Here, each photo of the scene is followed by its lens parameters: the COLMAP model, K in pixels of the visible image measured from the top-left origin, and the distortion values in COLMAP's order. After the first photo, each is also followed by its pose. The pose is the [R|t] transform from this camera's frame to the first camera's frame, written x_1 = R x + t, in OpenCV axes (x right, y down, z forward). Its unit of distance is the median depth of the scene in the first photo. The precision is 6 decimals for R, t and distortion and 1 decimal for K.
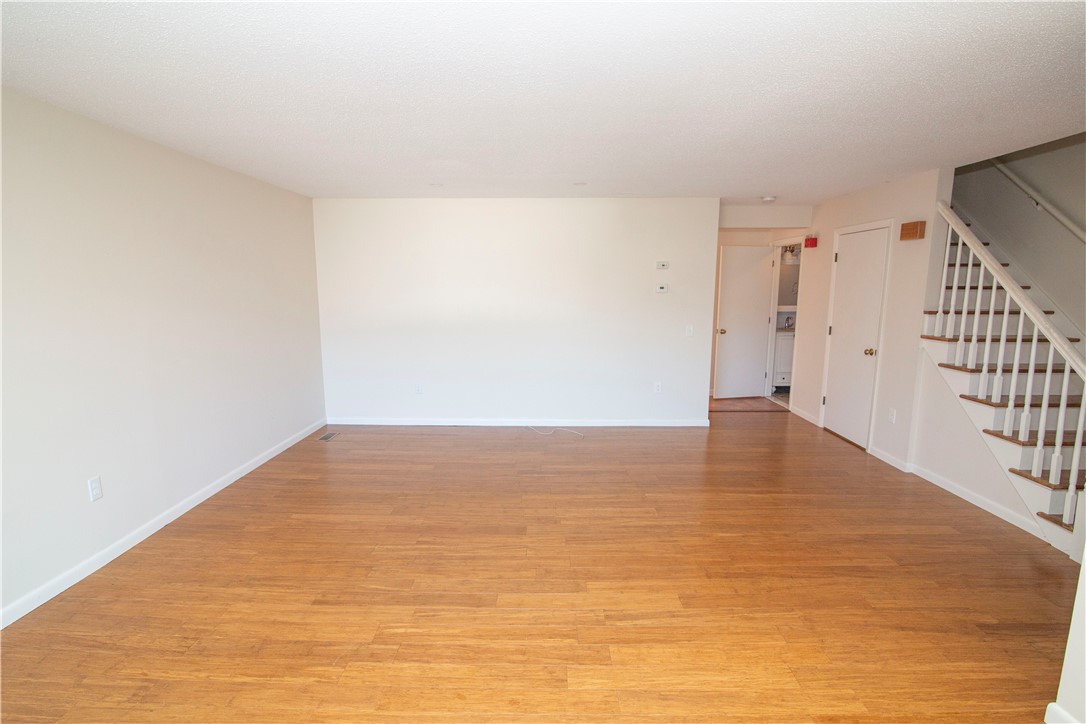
lens RADIAL K [[498.1, 0, 538.7], [0, 498.1, 361.6], [0, 0, 1]] dist [-0.017018, 0.001177]
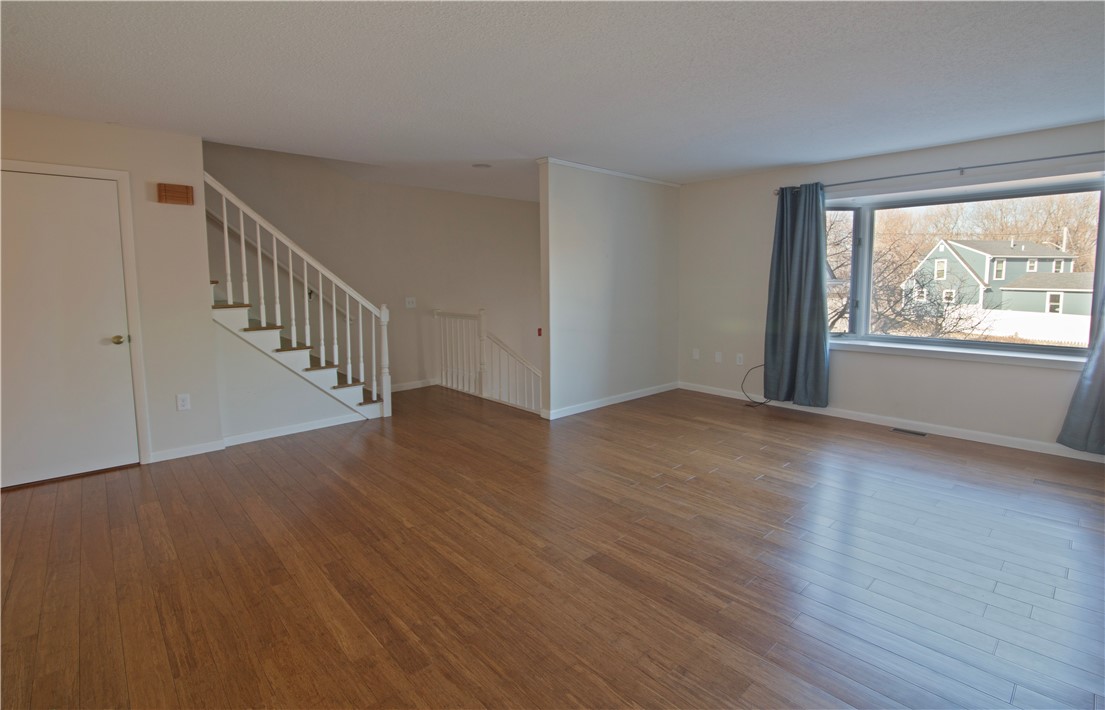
lens RADIAL K [[518.5, 0, 569.9], [0, 518.5, 320.9], [0, 0, 1]] dist [-0.004576, -0.000444]
pose [[-0.701037, -0.054185, 0.711064, -0.530702], [0.119530, 0.974074, 0.192071, -0.162441], [-0.703036, 0.219643, -0.676385, 1.432629]]
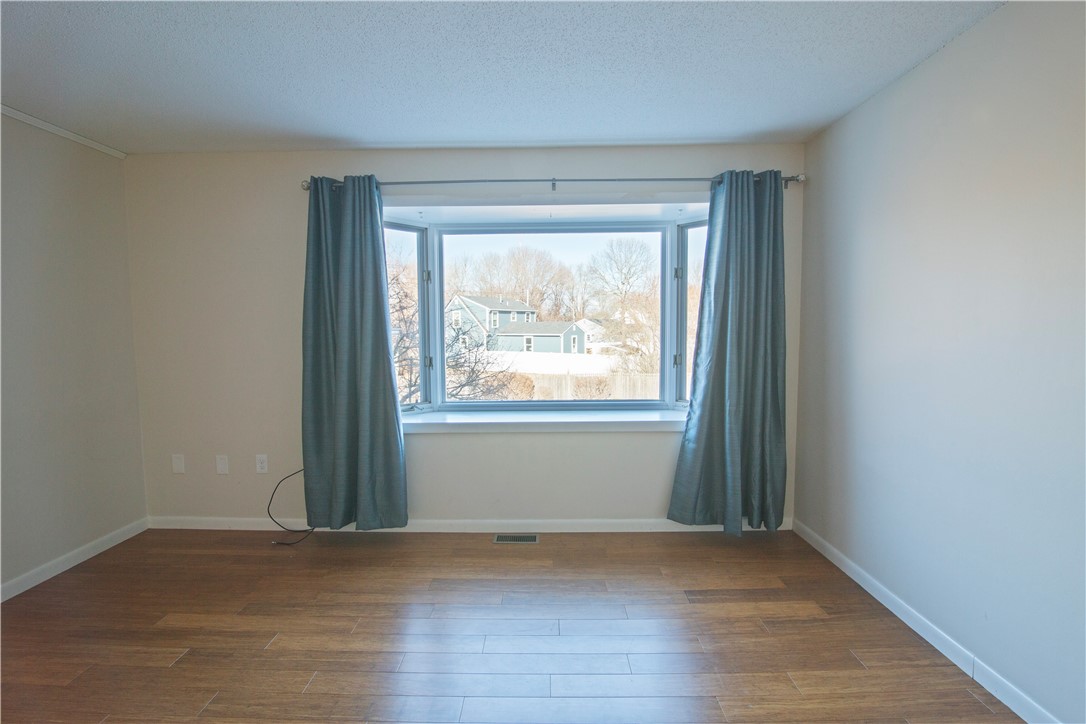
lens RADIAL K [[498.1, 0, 542.7], [0, 498.1, 359.3], [0, 0, 1]] dist [-0.017018, 0.001177]
pose [[-0.999953, 0.008256, -0.005013, -0.246654], [0.006893, 0.973553, 0.228357, -0.052832], [0.006766, 0.228312, -0.973565, 0.775411]]
